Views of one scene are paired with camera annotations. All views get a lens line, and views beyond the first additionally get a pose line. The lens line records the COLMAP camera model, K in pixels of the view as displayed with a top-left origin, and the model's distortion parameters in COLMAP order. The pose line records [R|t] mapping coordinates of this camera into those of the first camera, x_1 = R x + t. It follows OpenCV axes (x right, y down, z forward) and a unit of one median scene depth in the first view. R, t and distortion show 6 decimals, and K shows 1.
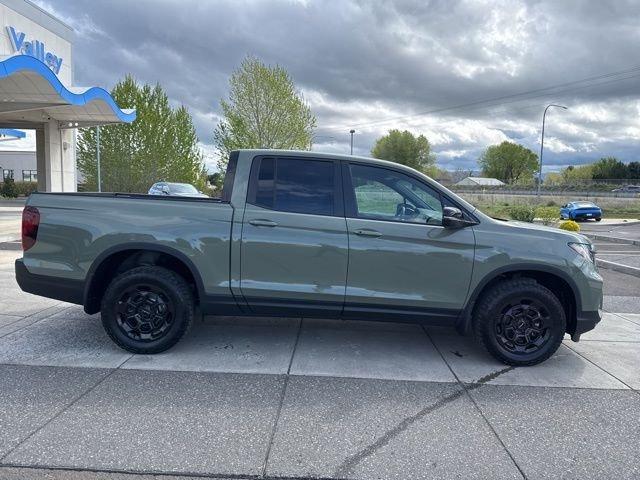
lens RADIAL K [[447.7, 0, 323.8], [0, 447.7, 239.8], [0, 0, 1]] dist [0.051327, -0.068235]
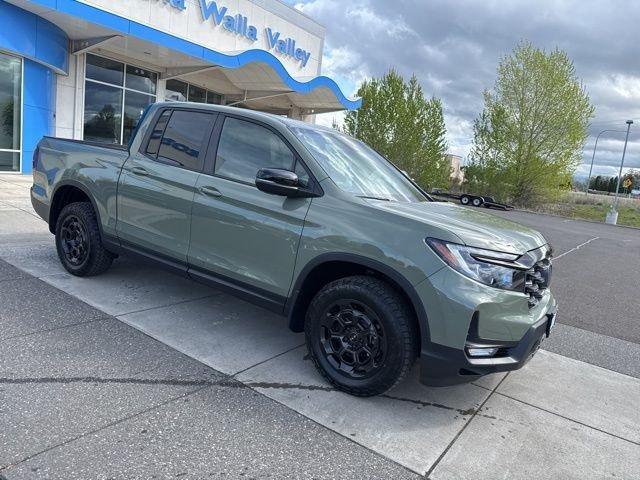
lens RADIAL K [[447.7, 0, 323.8], [0, 447.7, 239.8], [0, 0, 1]] dist [0.051327, -0.068235]
pose [[0.825731, 0.156189, -0.542008, 0.784027], [-0.148484, 0.987197, 0.058267, -0.006468], [0.544170, 0.032366, 0.838351, 0.356095]]
